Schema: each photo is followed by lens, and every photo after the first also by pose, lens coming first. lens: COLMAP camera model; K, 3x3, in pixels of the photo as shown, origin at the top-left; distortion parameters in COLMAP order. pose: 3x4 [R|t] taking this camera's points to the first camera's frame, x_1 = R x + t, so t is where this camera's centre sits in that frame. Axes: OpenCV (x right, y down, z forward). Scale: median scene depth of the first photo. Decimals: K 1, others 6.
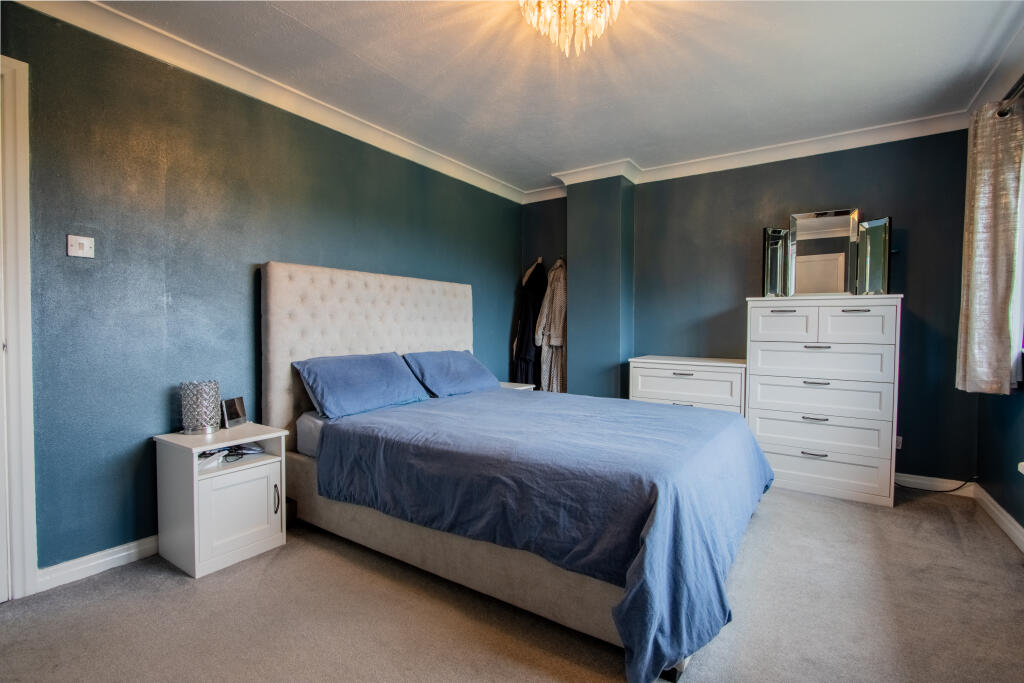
lens RADIAL K [[473.3, 0, 506.3], [0, 473.3, 335.8], [0, 0, 1]] dist [-0.011643, 0.000389]
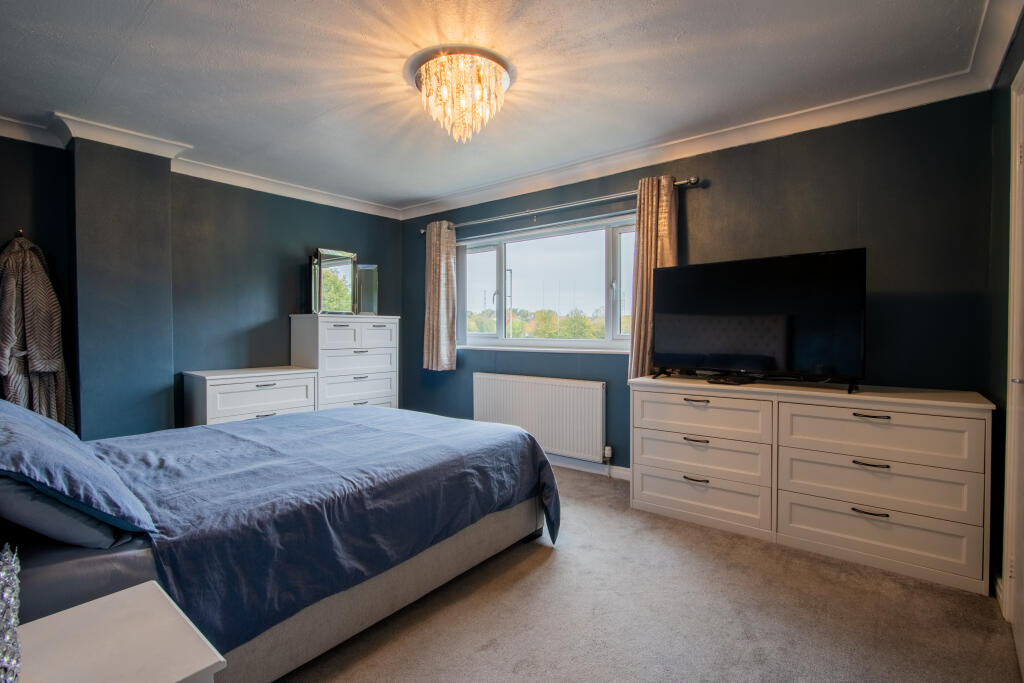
lens RADIAL K [[473.3, 0, 506.3], [0, 473.3, 335.8], [0, 0, 1]] dist [-0.011643, 0.000389]
pose [[0.088822, -0.020278, 0.995841, -0.751185], [0.019457, 0.999637, 0.018620, -0.044288], [-0.995857, 0.017722, 0.089184, 0.482426]]
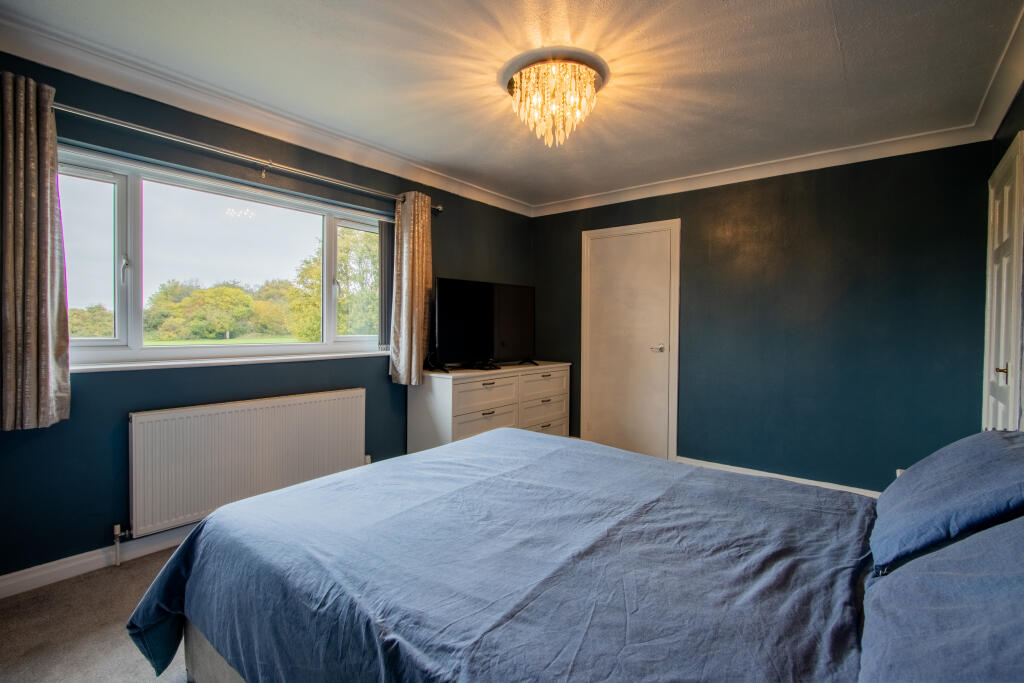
lens RADIAL K [[473.3, 0, 506.3], [0, 473.3, 335.8], [0, 0, 1]] dist [-0.011643, 0.000389]
pose [[-0.996146, -0.015417, 0.086344, 0.093547], [-0.011944, 0.999104, 0.040593, -0.072613], [-0.086892, 0.039405, -0.995438, 1.488058]]
